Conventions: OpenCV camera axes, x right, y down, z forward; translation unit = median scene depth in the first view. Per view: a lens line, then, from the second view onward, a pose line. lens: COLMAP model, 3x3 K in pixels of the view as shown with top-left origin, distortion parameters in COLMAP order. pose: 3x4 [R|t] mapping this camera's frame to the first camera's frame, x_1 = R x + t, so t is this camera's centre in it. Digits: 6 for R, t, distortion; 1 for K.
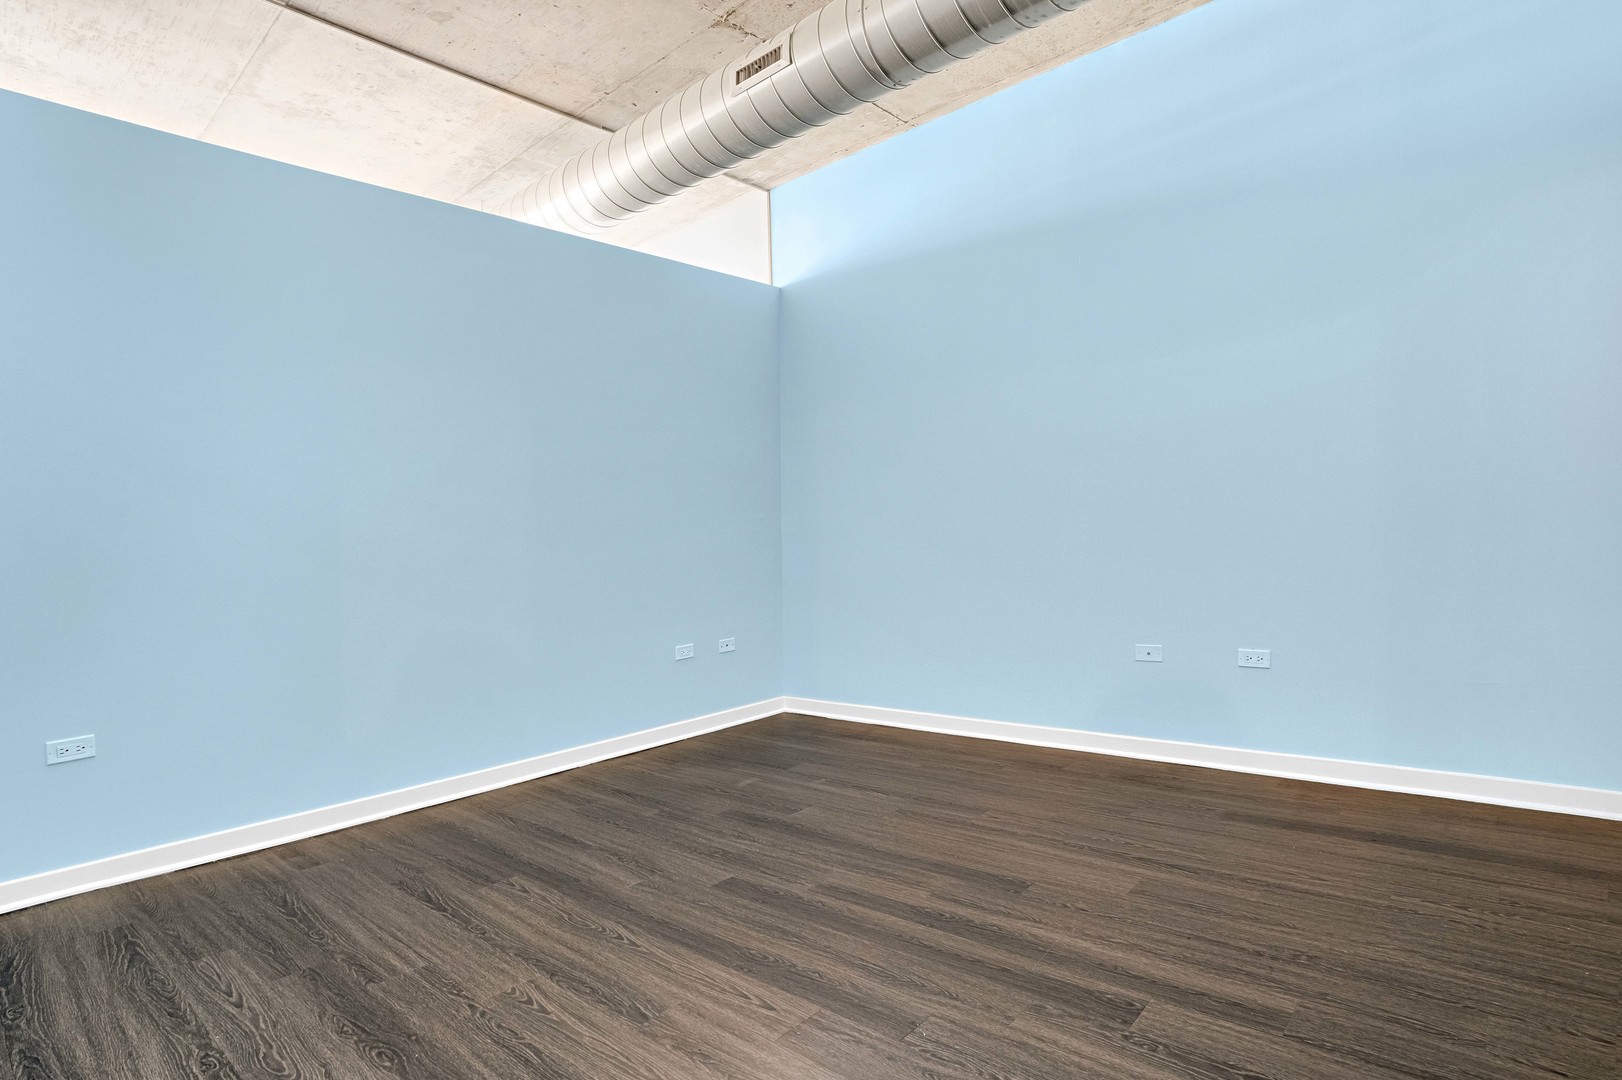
lens RADIAL K [[781.3, 0, 813.2], [0, 781.3, 540.1], [0, 0, 1]] dist [-0.002798, -0.000147]
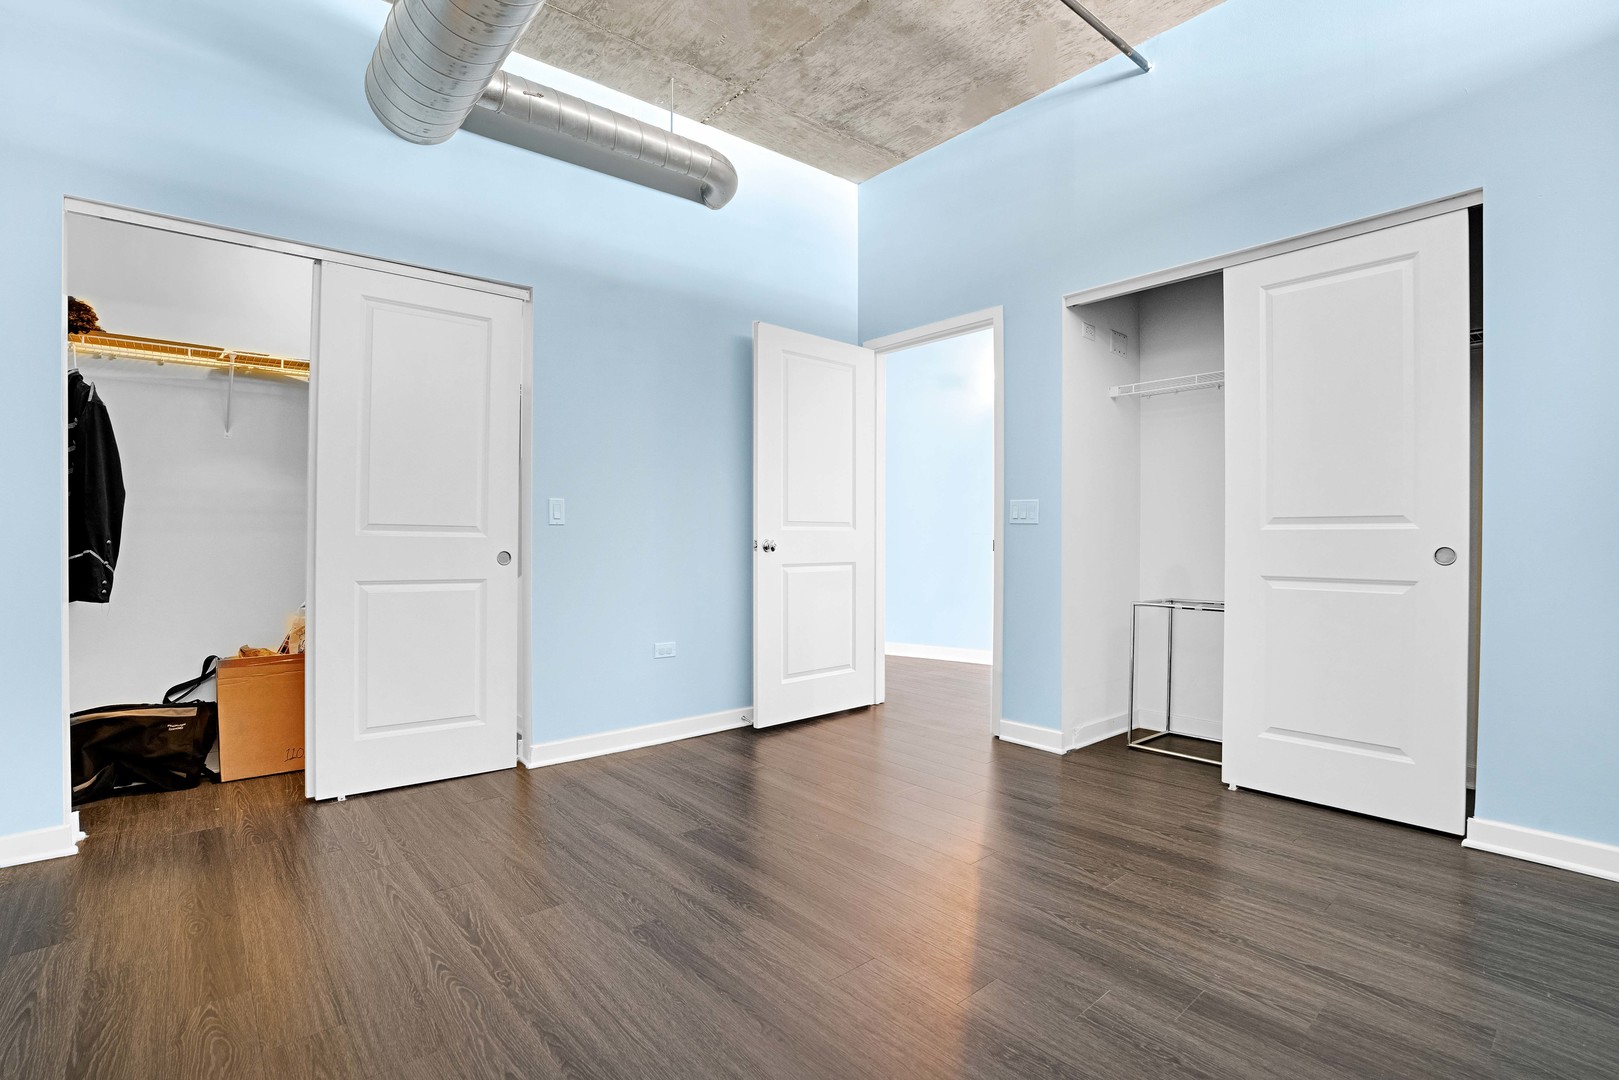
lens RADIAL K [[779.9, 0, 807.9], [0, 779.9, 538.6], [0, 0, 1]] dist [-0.002798, -0.000147]
pose [[-0.987151, 0.049161, 0.152039, -0.093462], [0.050113, 0.998741, 0.002433, -0.011624], [-0.151728, 0.010021, -0.988371, 1.955865]]
